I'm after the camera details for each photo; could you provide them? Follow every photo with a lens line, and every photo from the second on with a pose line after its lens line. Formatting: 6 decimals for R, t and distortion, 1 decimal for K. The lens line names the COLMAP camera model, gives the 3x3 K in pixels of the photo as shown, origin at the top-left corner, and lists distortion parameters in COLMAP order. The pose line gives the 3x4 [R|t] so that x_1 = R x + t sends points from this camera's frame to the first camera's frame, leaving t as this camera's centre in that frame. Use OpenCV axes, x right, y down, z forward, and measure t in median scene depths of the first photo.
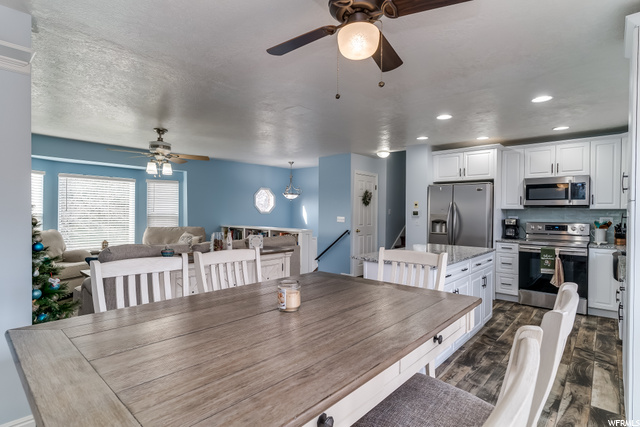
lens RADIAL K [[326.3, 0, 317.7], [0, 326.3, 213.5], [0, 0, 1]] dist [-0.001491, 0.002505]
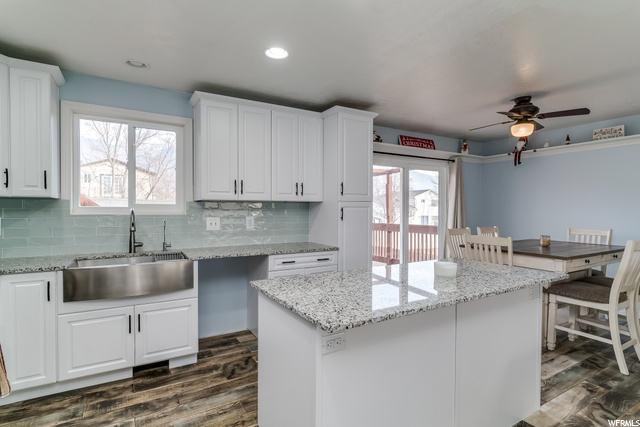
lens RADIAL K [[326.3, 0, 317.7], [0, 326.3, 213.5], [0, 0, 1]] dist [-0.001491, 0.002505]
pose [[-0.953789, -0.015784, 0.300061, 0.238899], [-0.010804, 0.999775, 0.018249, -0.000037], [-0.300282, 0.014164, -0.953745, 1.098358]]
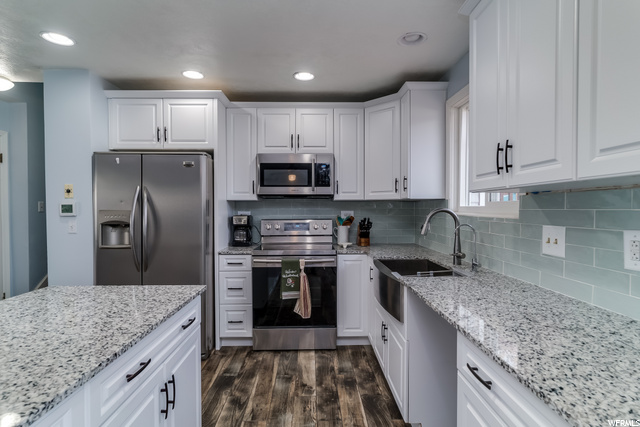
lens RADIAL K [[326.3, 0, 317.7], [0, 326.3, 213.5], [0, 0, 1]] dist [-0.001491, 0.002505]
pose [[0.731779, -0.023957, 0.681121, 0.273093], [0.012800, 0.999689, 0.021410, 0.000439], [-0.681422, -0.006949, 0.731857, 0.438110]]
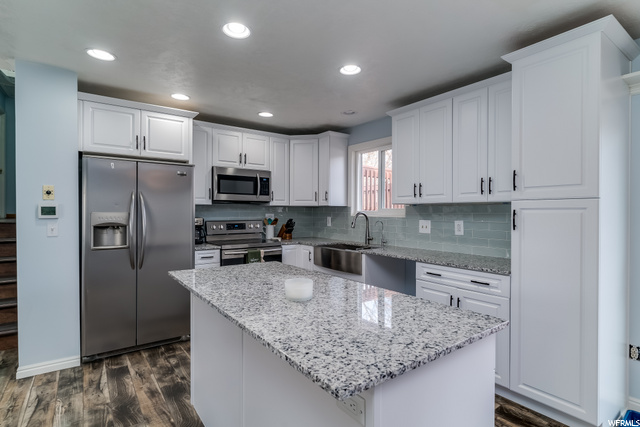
lens RADIAL K [[326.3, 0, 317.7], [0, 326.3, 213.5], [0, 0, 1]] dist [-0.001491, 0.002505]
pose [[0.207306, -0.014881, 0.978163, -0.088548], [0.003243, 0.999889, 0.014524, -0.003400], [-0.978271, 0.000161, 0.207332, 0.593764]]
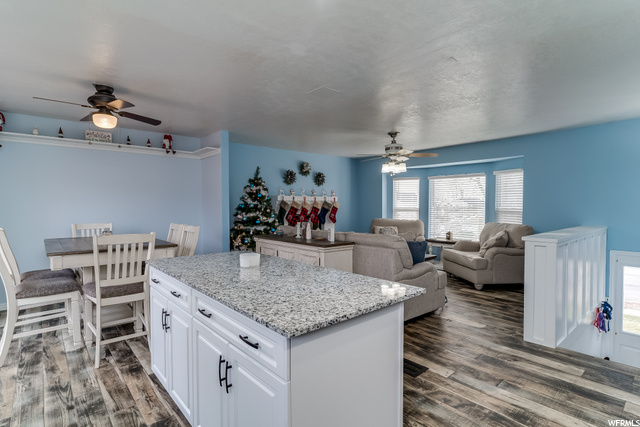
lens RADIAL K [[326.3, 0, 317.7], [0, 326.3, 213.5], [0, 0, 1]] dist [-0.001491, 0.002505]
pose [[-0.126701, 0.017416, -0.991788, 0.630971], [-0.004740, 0.999824, 0.018163, 0.001503], [0.991930, 0.007003, -0.126597, 0.820916]]
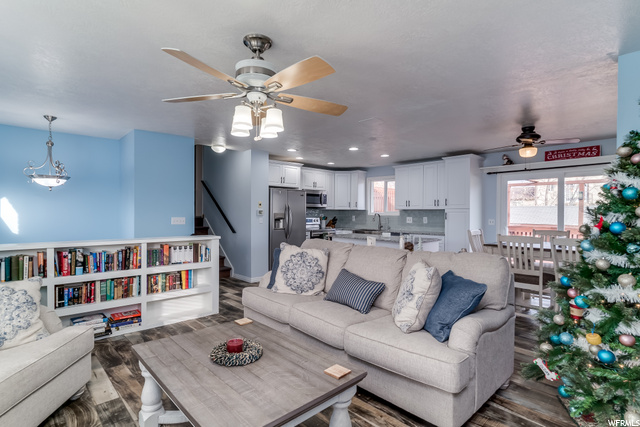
lens RADIAL K [[326.3, 0, 317.7], [0, 326.3, 213.5], [0, 0, 1]] dist [-0.001491, 0.002505]
pose [[0.082813, -0.012695, 0.996484, -0.885734], [-0.000693, 0.999918, 0.012796, -0.012879], [-0.996565, -0.001750, 0.082798, 0.810656]]
